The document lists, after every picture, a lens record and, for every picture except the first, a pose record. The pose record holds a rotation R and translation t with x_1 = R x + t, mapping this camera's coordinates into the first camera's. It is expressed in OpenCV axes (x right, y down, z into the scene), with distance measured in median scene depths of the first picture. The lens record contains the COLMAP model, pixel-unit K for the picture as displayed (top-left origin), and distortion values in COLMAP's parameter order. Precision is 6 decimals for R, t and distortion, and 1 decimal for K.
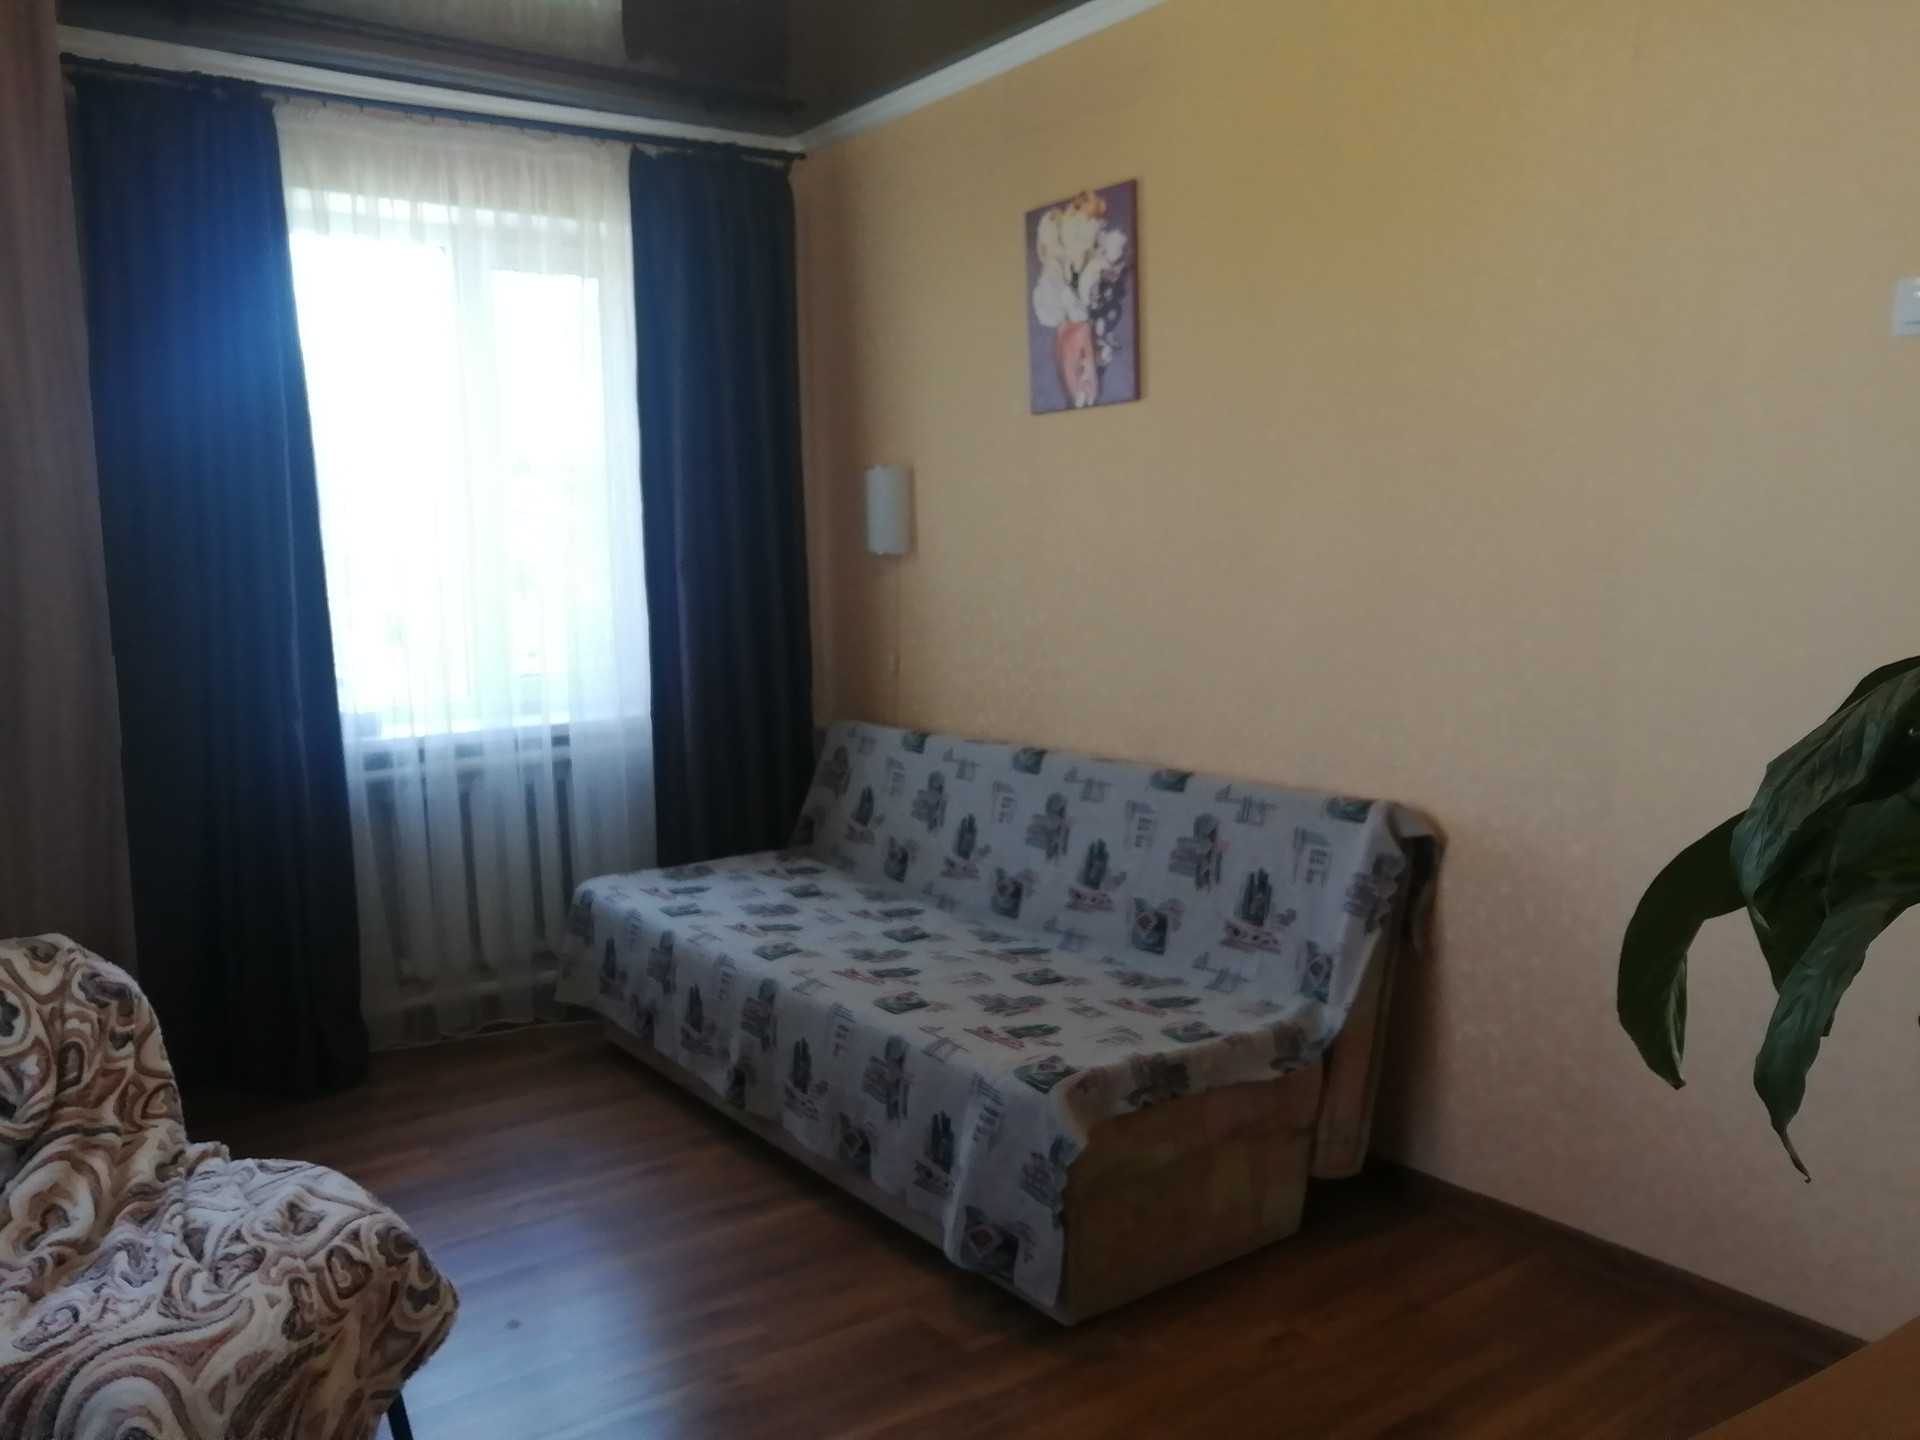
lens RADIAL K [[1568.1, 0, 960.0], [0, 1568.1, 720.0], [0, 0, 1]] dist [-0.052777, 0.161764]
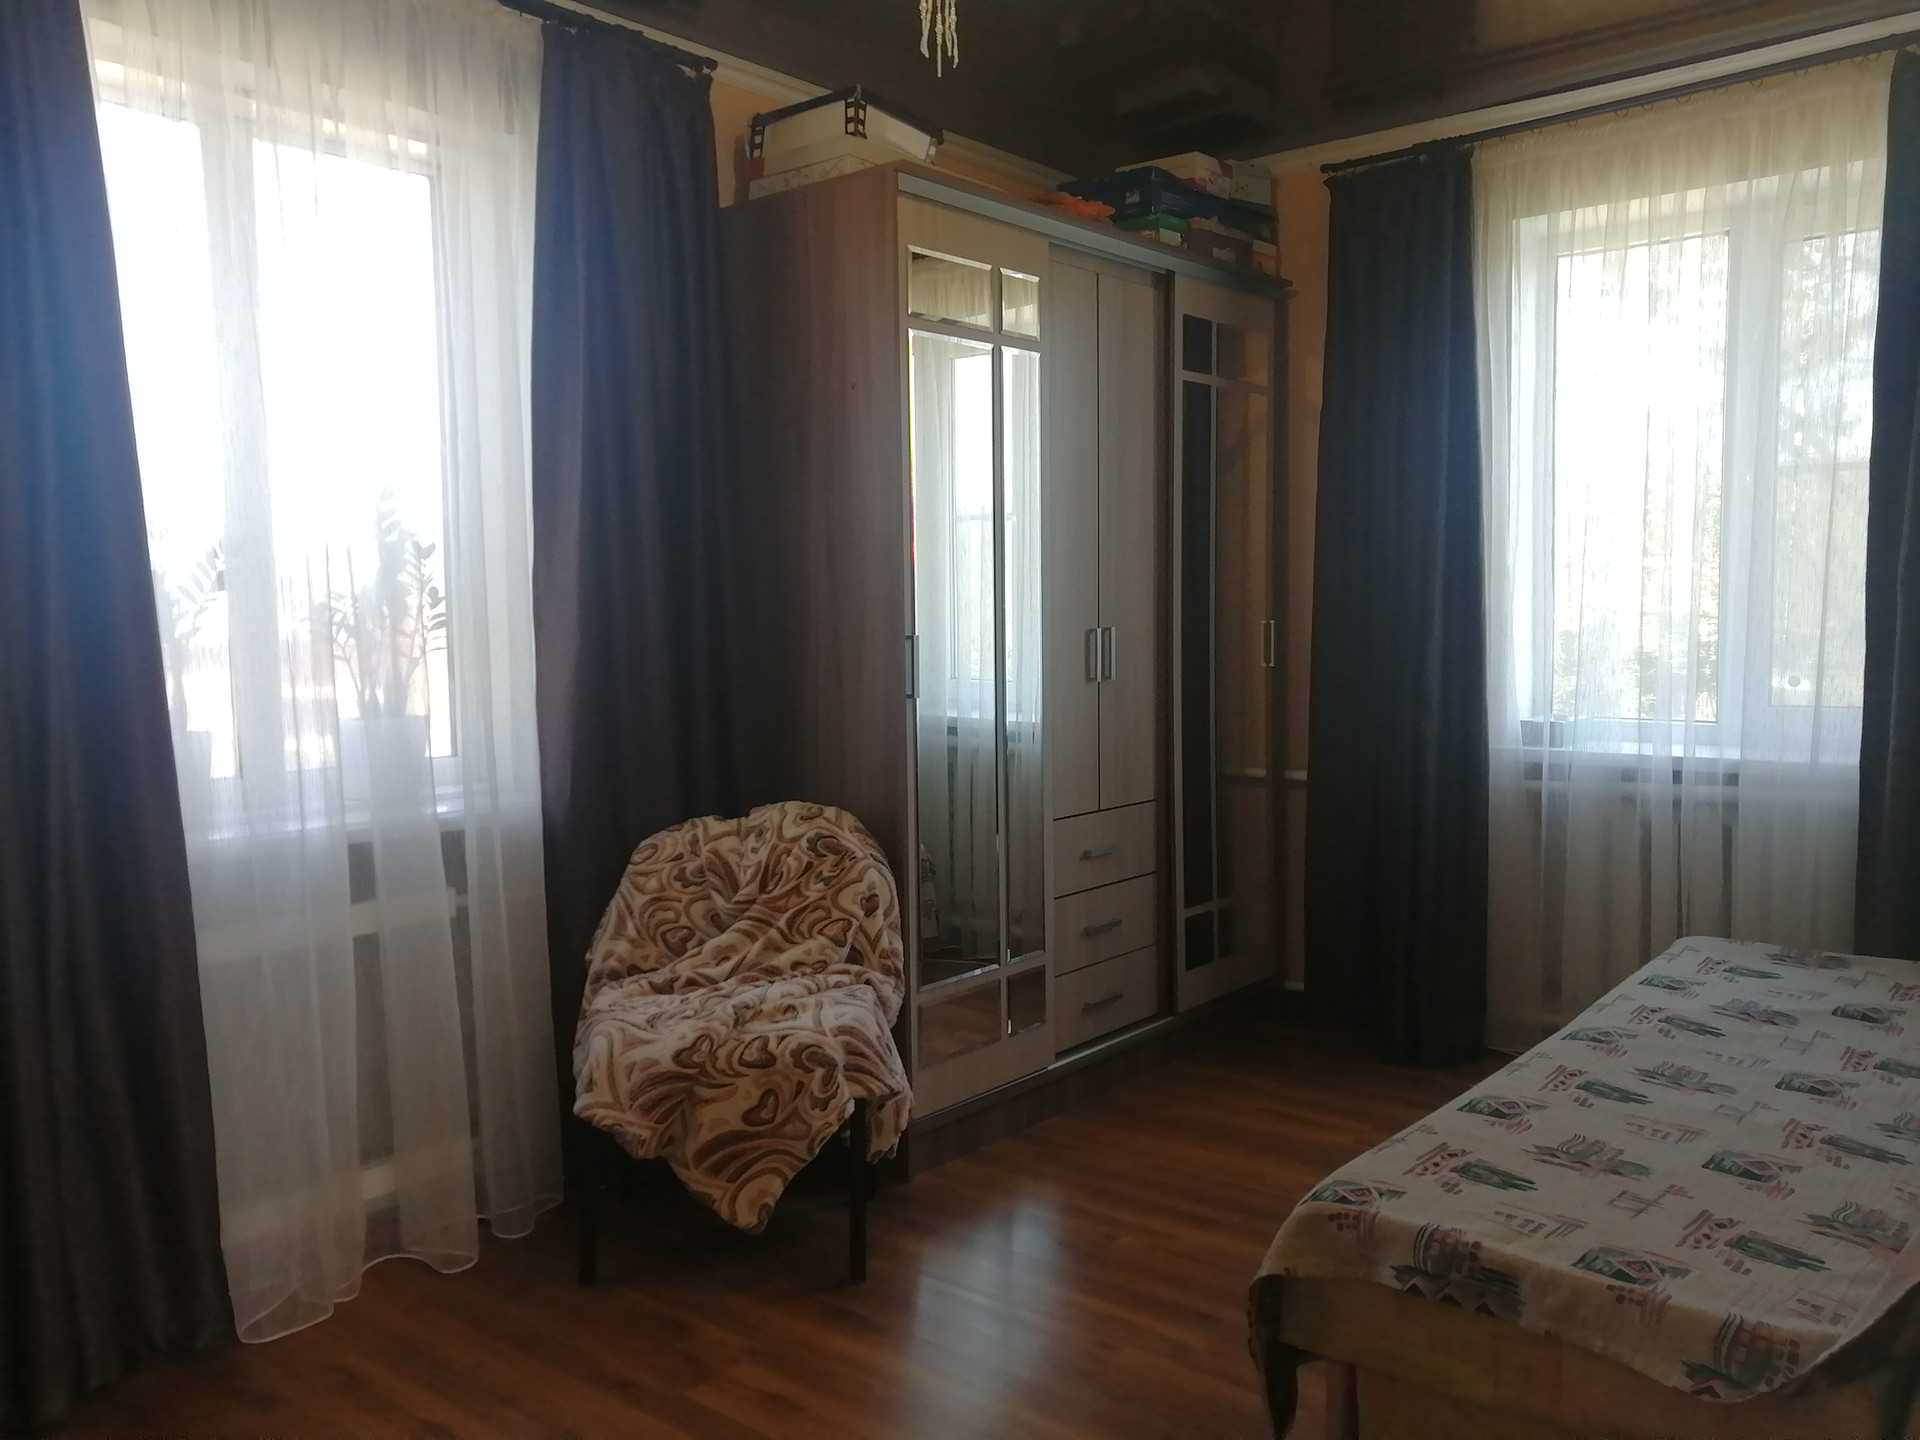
lens RADIAL K [[1568.1, 0, 960.0], [0, 1568.1, 720.0], [0, 0, 1]] dist [-0.052777, 0.161764]
pose [[0.273053, 0.103550, -0.956410, 0.626409], [-0.104888, 0.991467, 0.077400, -0.055939], [0.956264, 0.079181, 0.281585, 0.448282]]
